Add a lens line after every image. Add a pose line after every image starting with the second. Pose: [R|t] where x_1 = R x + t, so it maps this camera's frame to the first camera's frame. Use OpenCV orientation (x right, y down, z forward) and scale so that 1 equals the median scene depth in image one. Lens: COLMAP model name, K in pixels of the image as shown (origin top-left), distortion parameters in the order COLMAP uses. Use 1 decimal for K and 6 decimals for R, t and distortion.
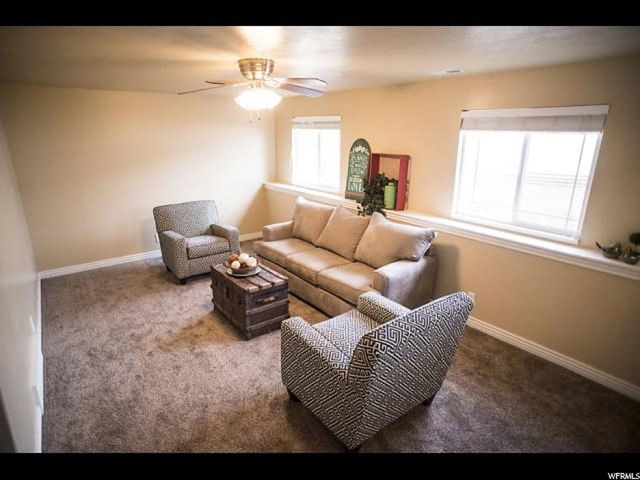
lens RADIAL K [[361.2, 0, 318.1], [0, 361.2, 237.8], [0, 0, 1]] dist [-0.105575, 0.068855]
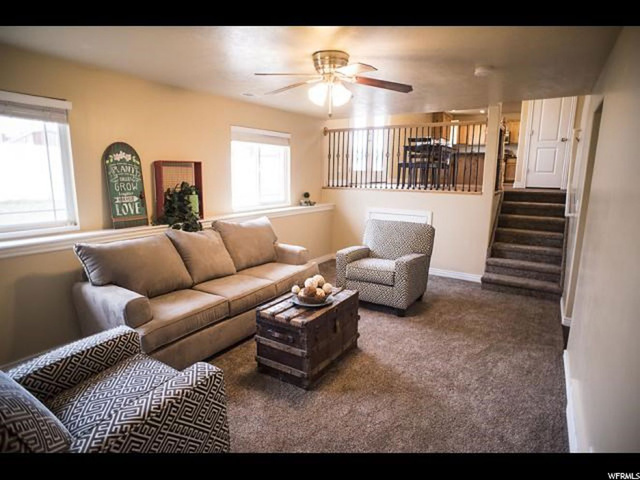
lens RADIAL K [[361.2, 0, 318.1], [0, 361.2, 237.8], [0, 0, 1]] dist [-0.105575, 0.068855]
pose [[-0.317300, -0.180316, 0.931025, -0.760370], [0.250856, 0.930826, 0.265771, -0.200538], [-0.914544, 0.317883, -0.250118, 0.946282]]
